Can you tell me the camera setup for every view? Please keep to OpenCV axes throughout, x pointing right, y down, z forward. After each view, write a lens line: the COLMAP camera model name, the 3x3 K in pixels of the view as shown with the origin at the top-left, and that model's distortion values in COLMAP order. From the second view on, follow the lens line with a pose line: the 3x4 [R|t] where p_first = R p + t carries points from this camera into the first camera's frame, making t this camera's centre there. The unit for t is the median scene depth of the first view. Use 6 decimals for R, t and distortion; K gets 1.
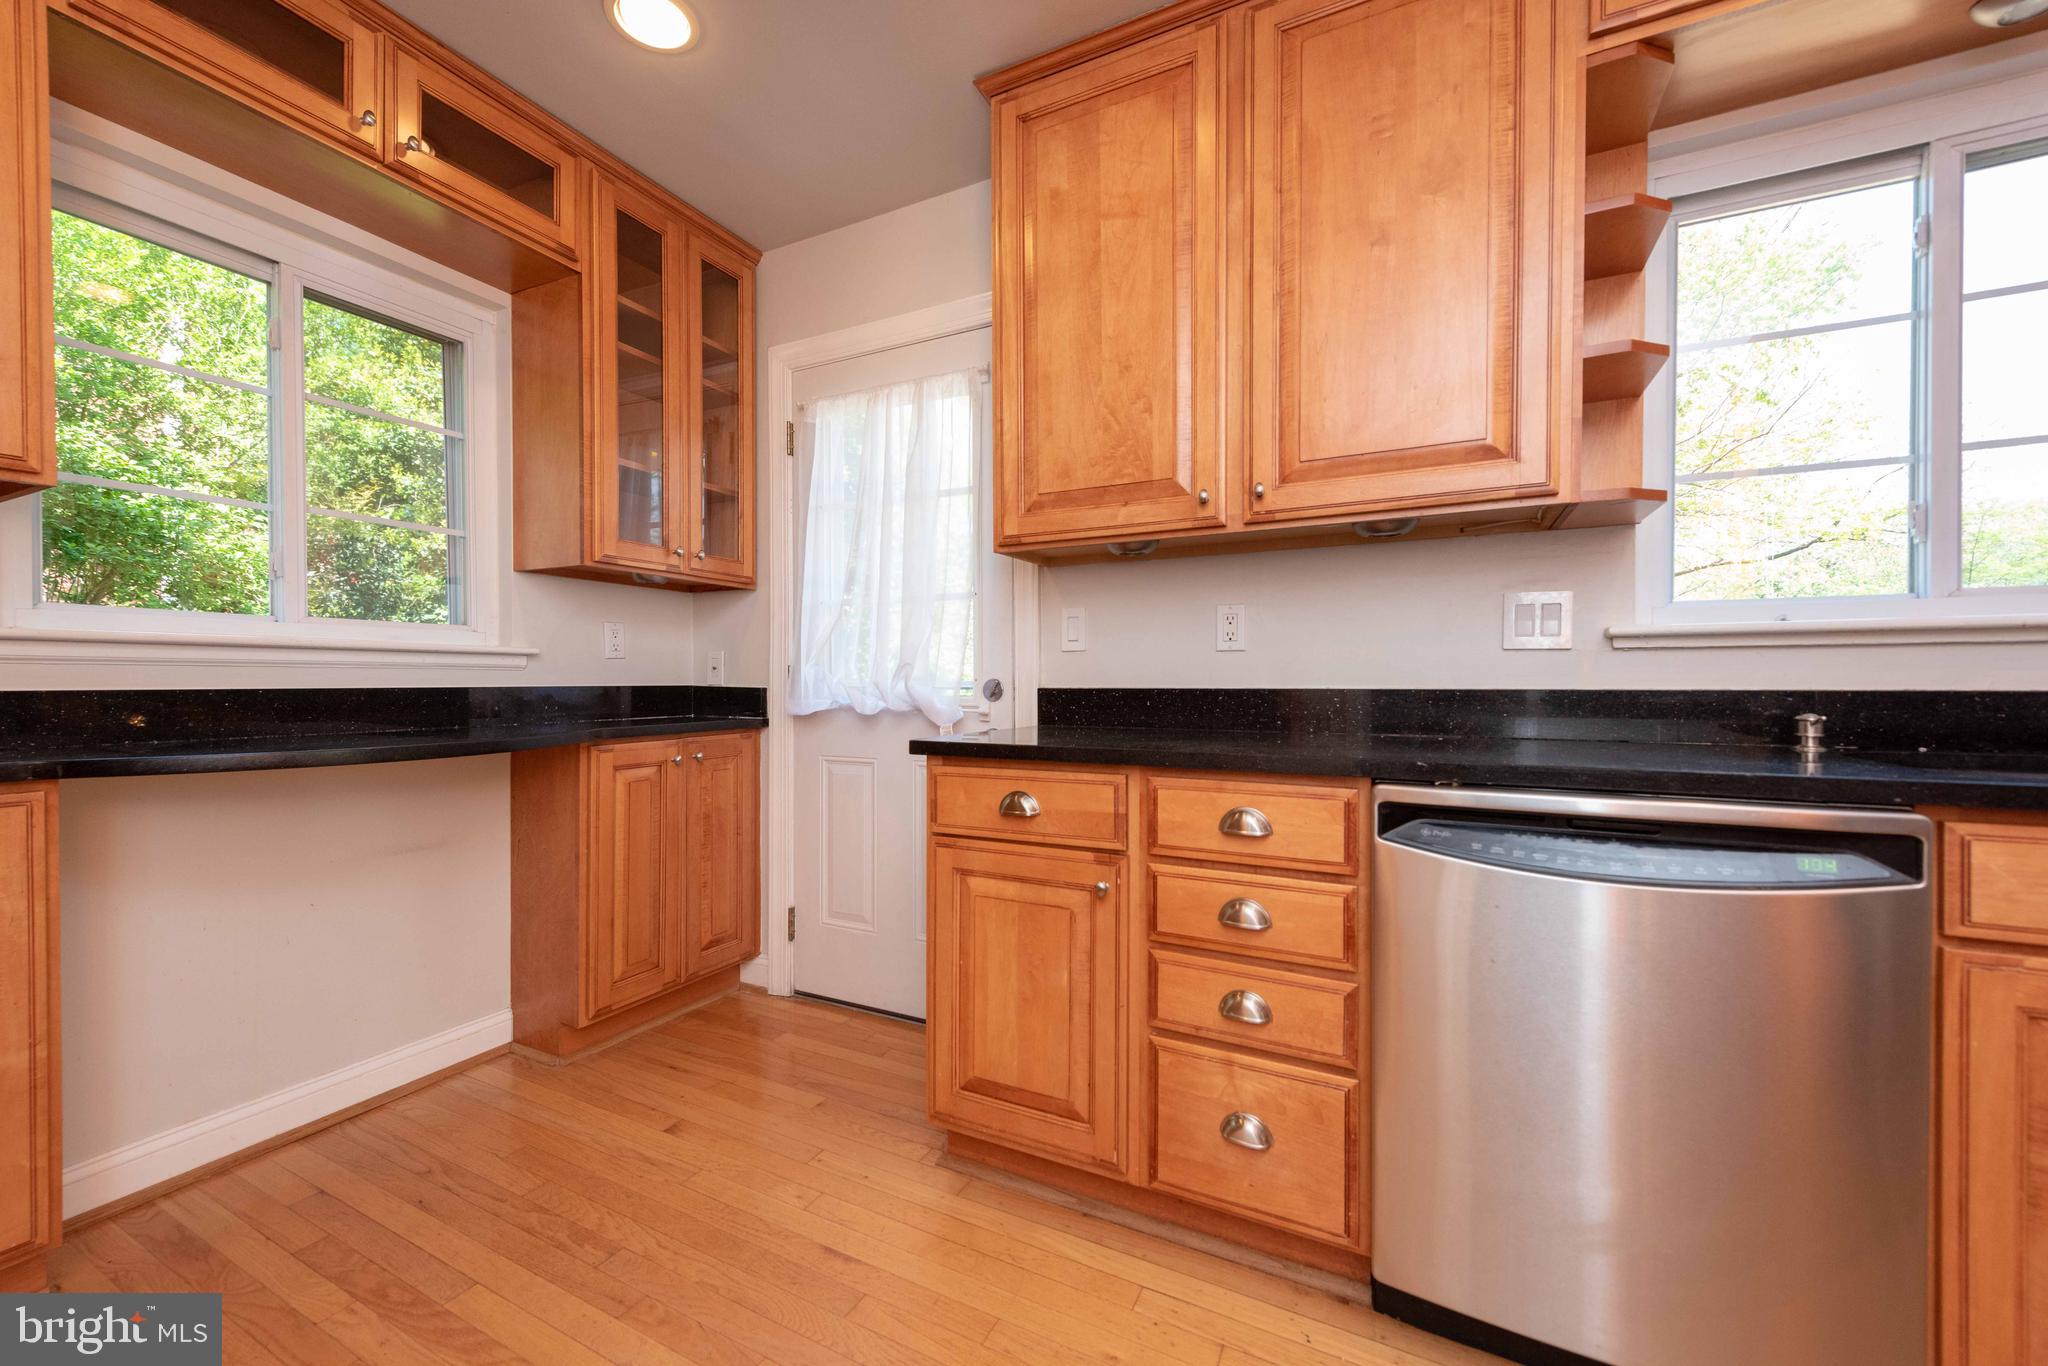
lens RADIAL K [[802.4, 0, 961.0], [0, 802.4, 706.5], [0, 0, 1]] dist [0.011951, -0.002222]
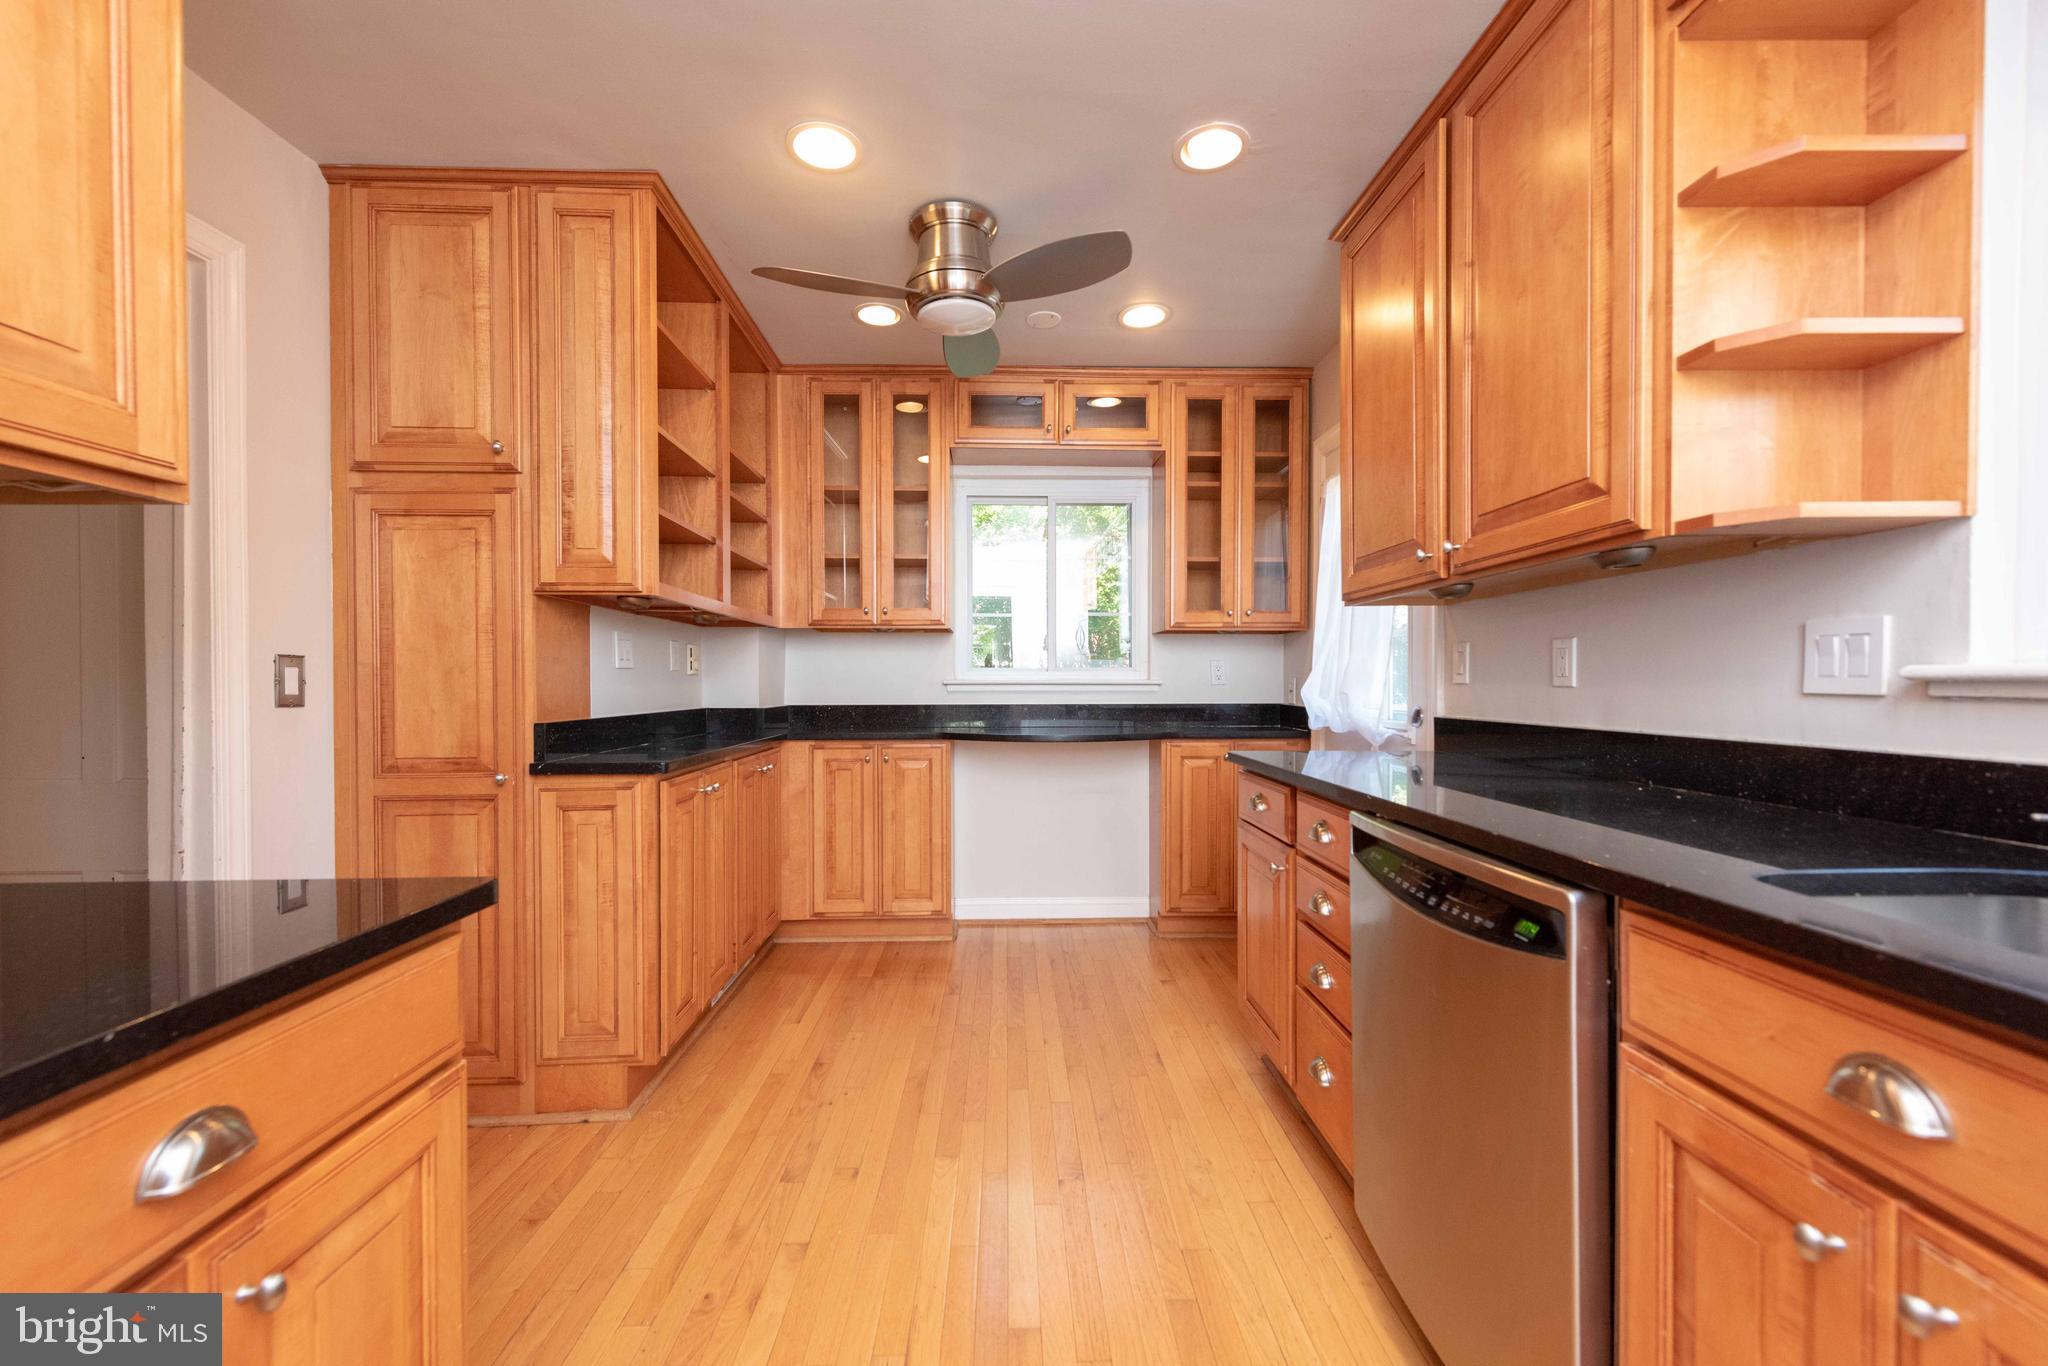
lens RADIAL K [[802.4, 0, 1014.7], [0, 802.4, 683.4], [0, 0, 1]] dist [0.011951, -0.002222]
pose [[0.482387, -0.005297, -0.875942, 0.943030], [-0.008361, 0.999908, -0.010651, -0.061966], [0.875918, 0.012462, 0.482299, -0.068573]]
